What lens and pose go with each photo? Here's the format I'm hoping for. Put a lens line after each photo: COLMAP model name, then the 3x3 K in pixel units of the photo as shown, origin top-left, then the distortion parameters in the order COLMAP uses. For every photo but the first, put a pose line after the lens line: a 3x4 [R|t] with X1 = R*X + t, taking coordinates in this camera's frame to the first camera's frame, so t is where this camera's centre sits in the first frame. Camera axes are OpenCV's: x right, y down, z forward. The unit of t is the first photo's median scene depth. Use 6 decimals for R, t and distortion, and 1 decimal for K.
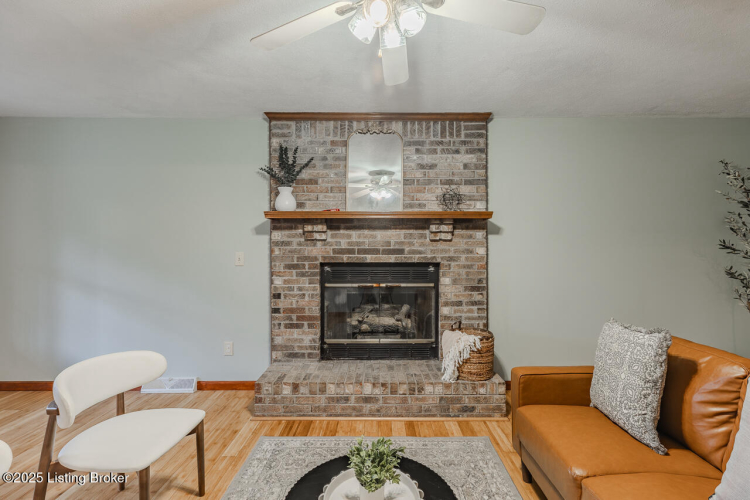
lens RADIAL K [[333.1, 0, 375.0], [0, 333.1, 250.0], [0, 0, 1]] dist [0.002586, 0.000004]
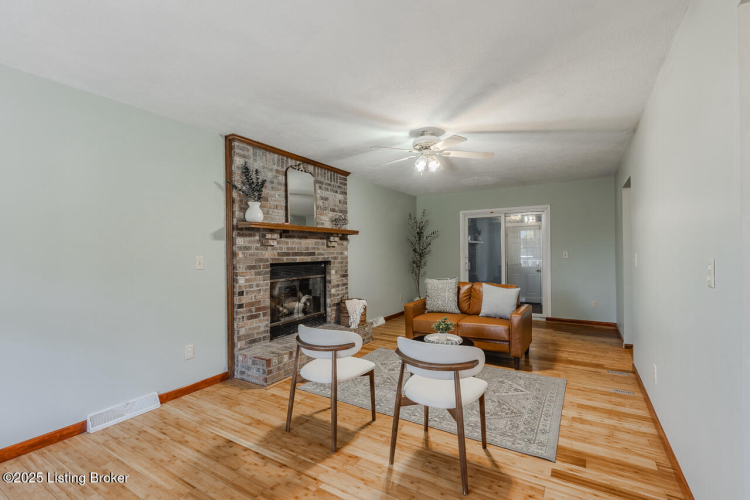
lens RADIAL K [[333.1, 0, 375.0], [0, 333.1, 250.0], [0, 0, 1]] dist [0.002586, 0.000004]
pose [[0.530794, -0.000320, 0.847501, -1.028360], [0.009470, 0.999940, -0.005554, -0.002131], [-0.847448, 0.010974, 0.530765, -0.013394]]
